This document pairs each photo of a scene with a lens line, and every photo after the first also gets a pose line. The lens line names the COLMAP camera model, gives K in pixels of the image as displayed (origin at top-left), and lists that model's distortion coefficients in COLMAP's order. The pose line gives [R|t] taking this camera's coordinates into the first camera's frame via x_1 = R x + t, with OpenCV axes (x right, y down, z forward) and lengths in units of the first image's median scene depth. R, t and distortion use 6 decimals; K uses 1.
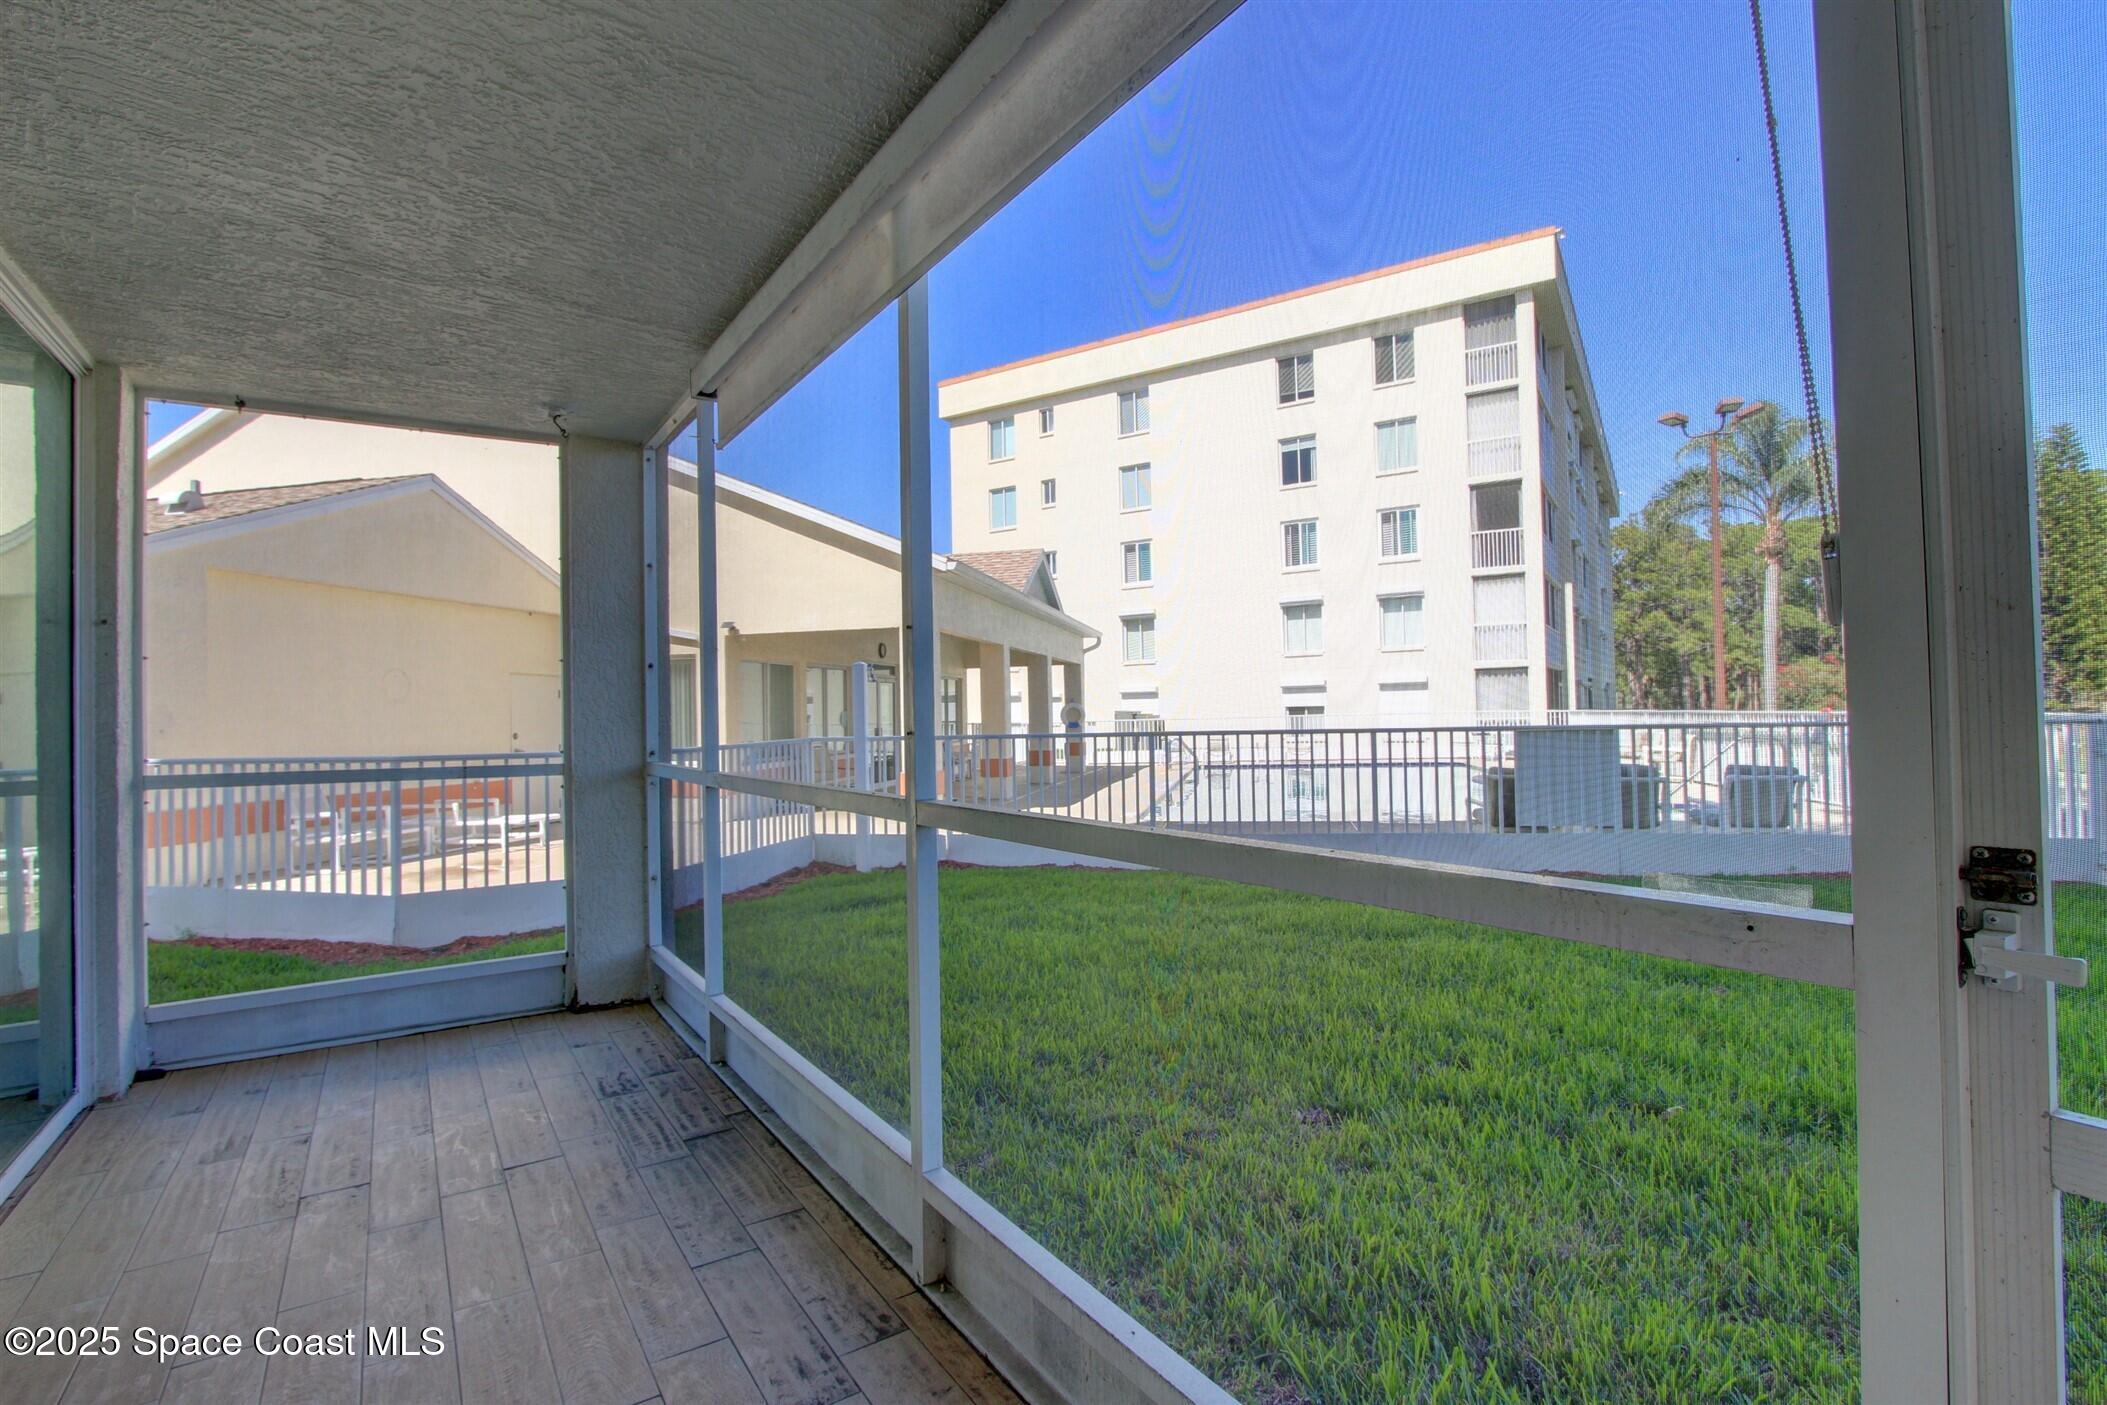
lens RADIAL K [[973.3, 0, 1041.7], [0, 973.3, 693.7], [0, 0, 1]] dist [-0.012863, 0.000307]
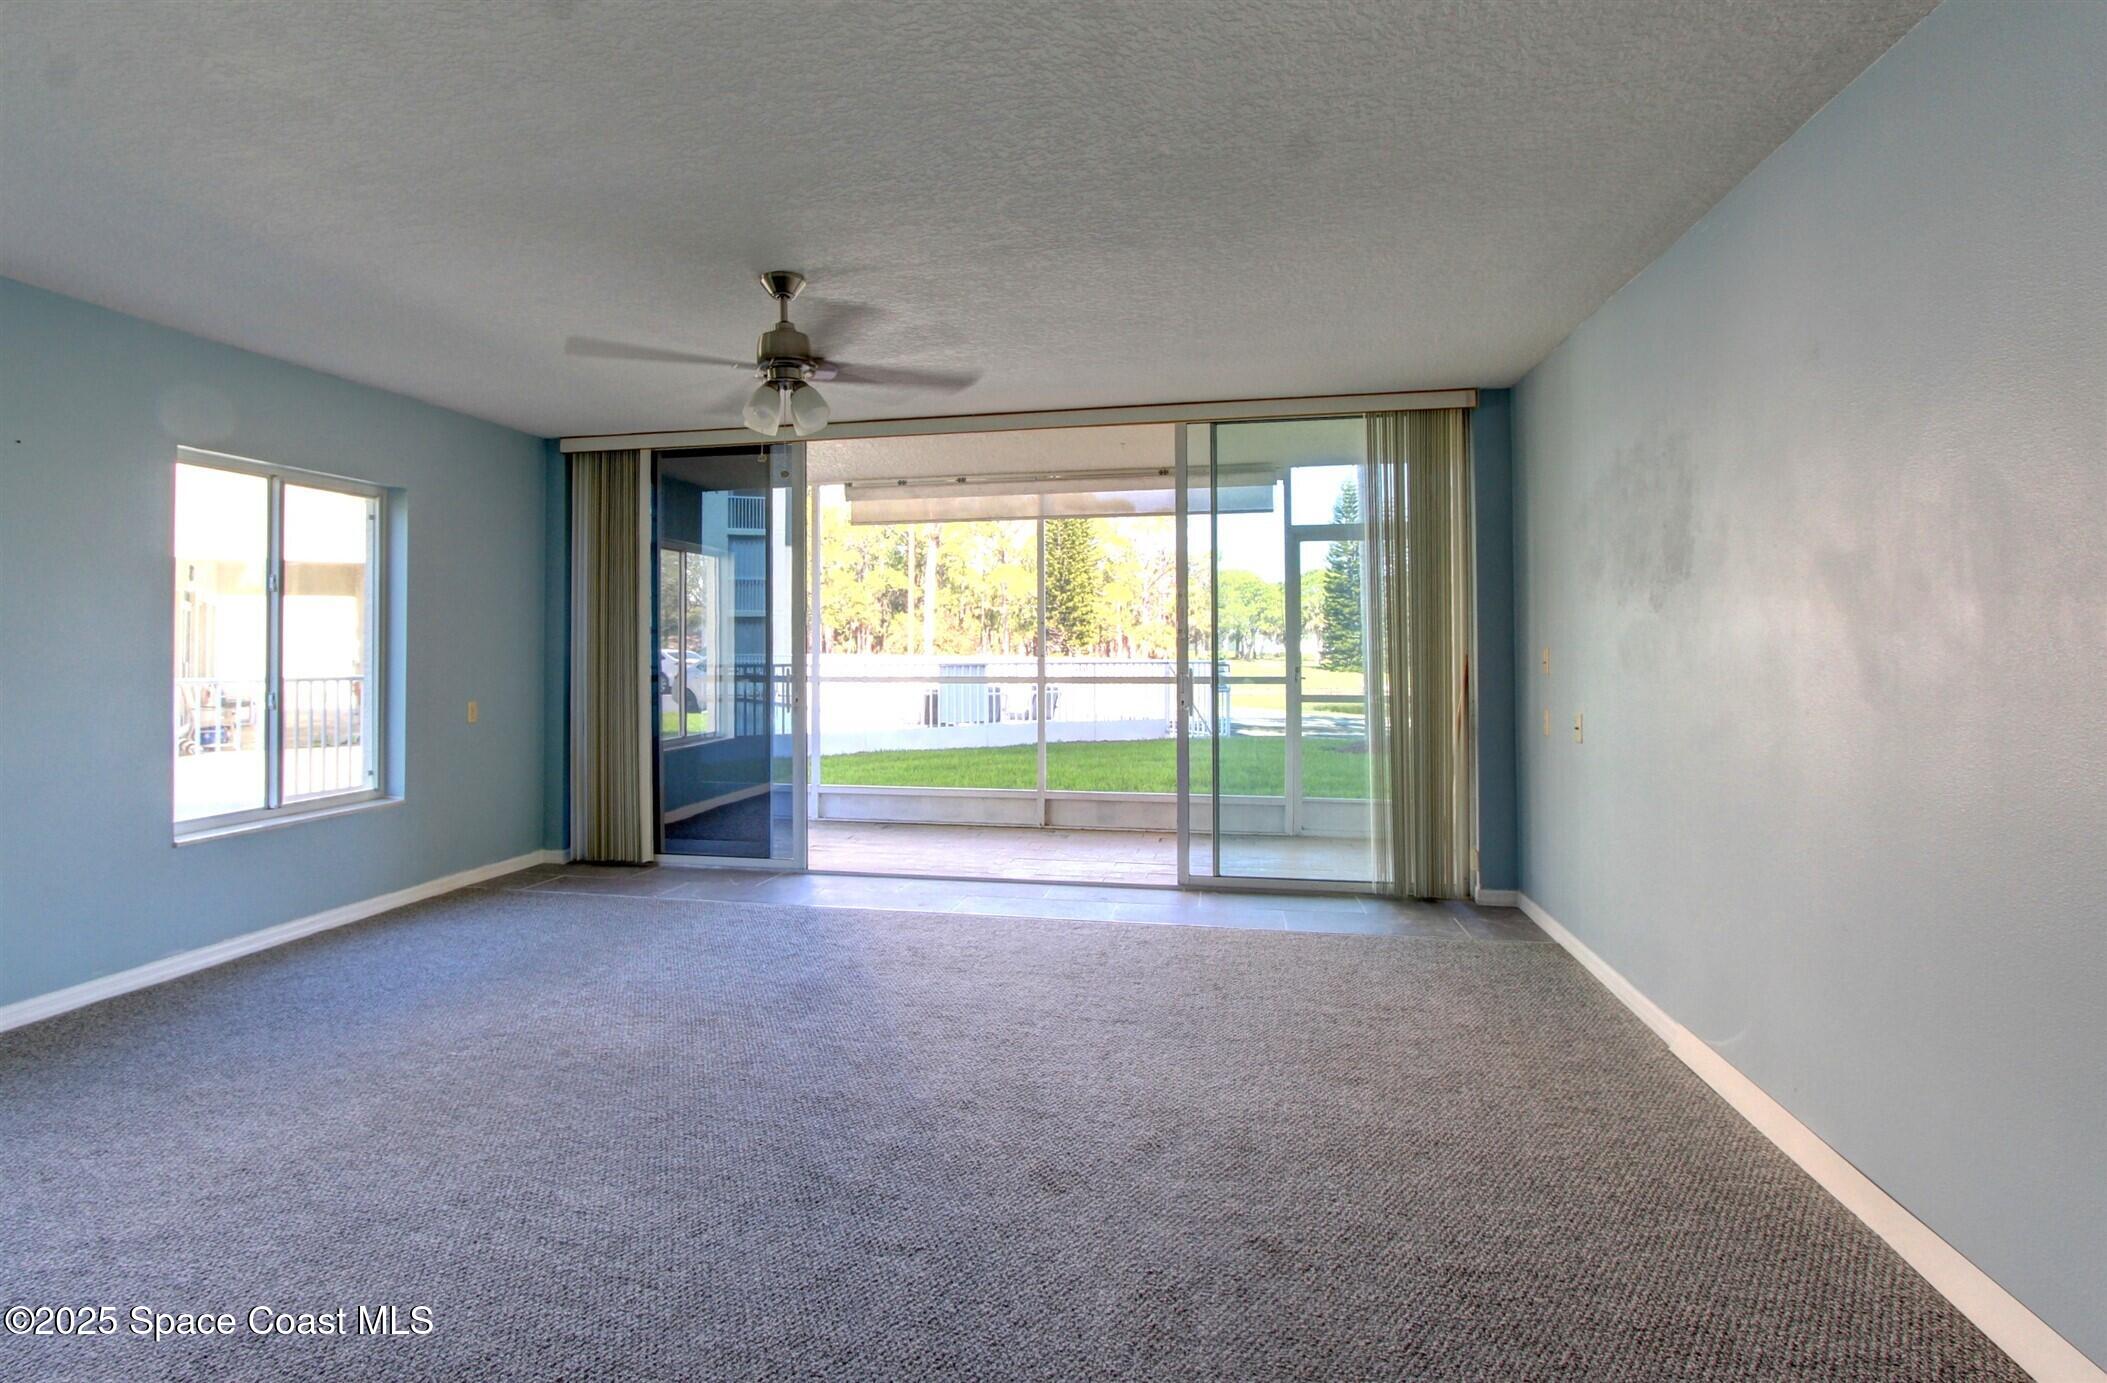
lens RADIAL K [[1102.5, 0, 972.8], [0, 1102.5, 630.3], [0, 0, 1]] dist [-0.012386, -0.000878]
pose [[0.724945, 0.028362, 0.688223, -0.145529], [-0.024875, 0.999578, -0.014990, 0.000662], [-0.688358, -0.006253, 0.725344, -0.076966]]
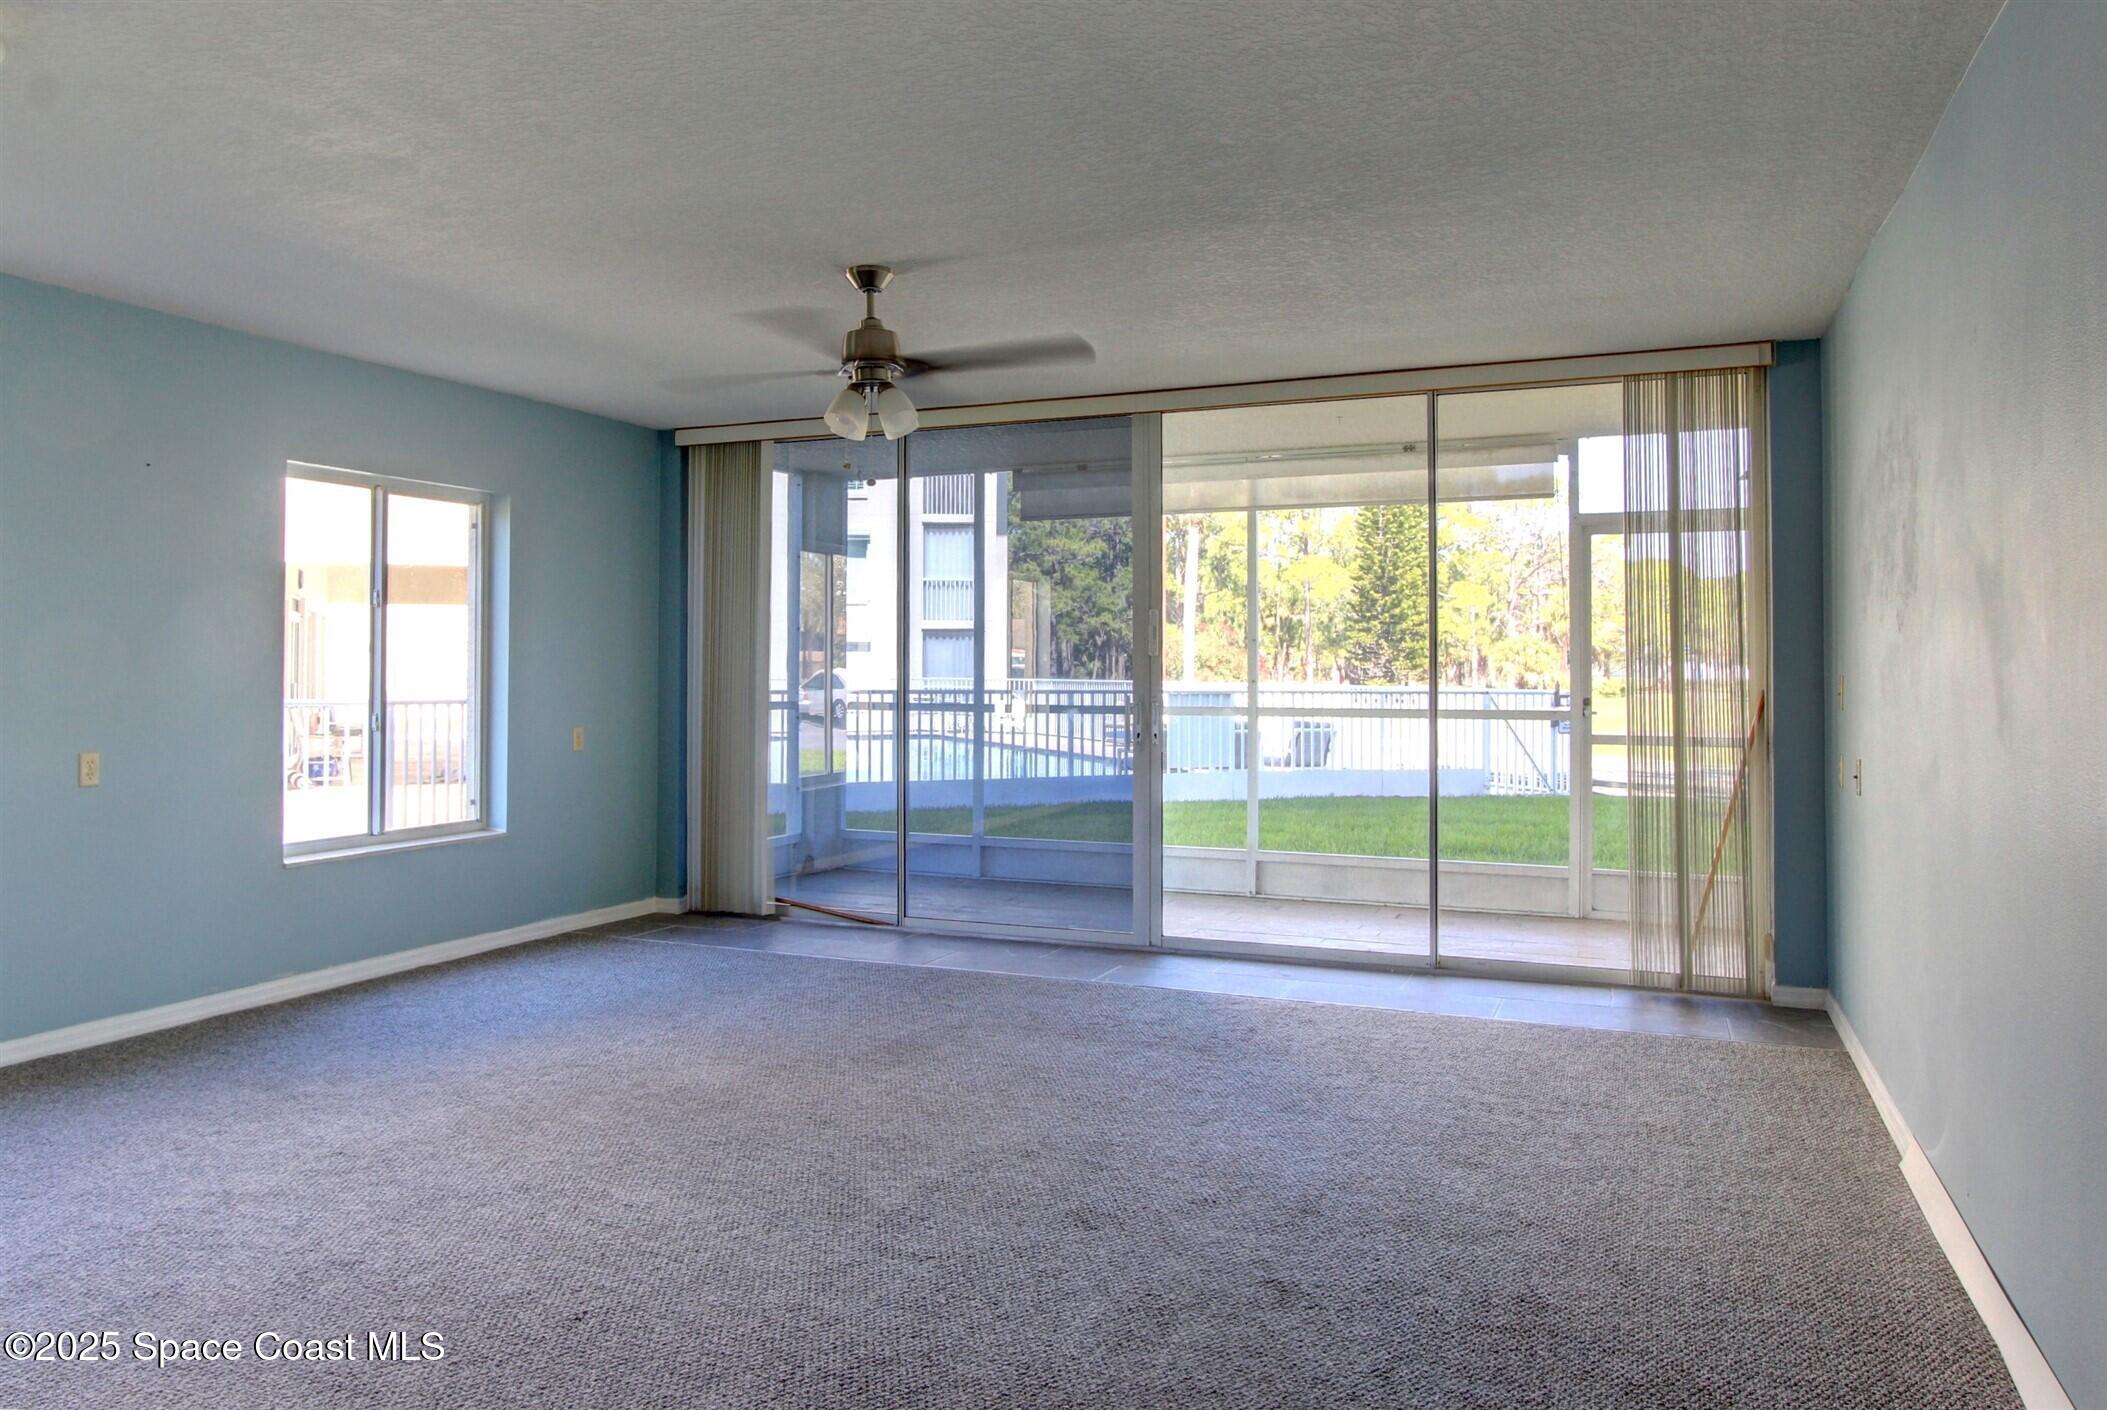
lens RADIAL K [[1501.2, 0, 955.6], [0, 1501.2, 653.8], [0, 0, 1]] dist [-0.008067, 0.004802]
pose [[0.851150, 0.027694, 0.524192, -0.148995], [-0.029805, 0.999546, -0.004413, 0.000203], [-0.524076, -0.011868, 0.851589, -0.102173]]
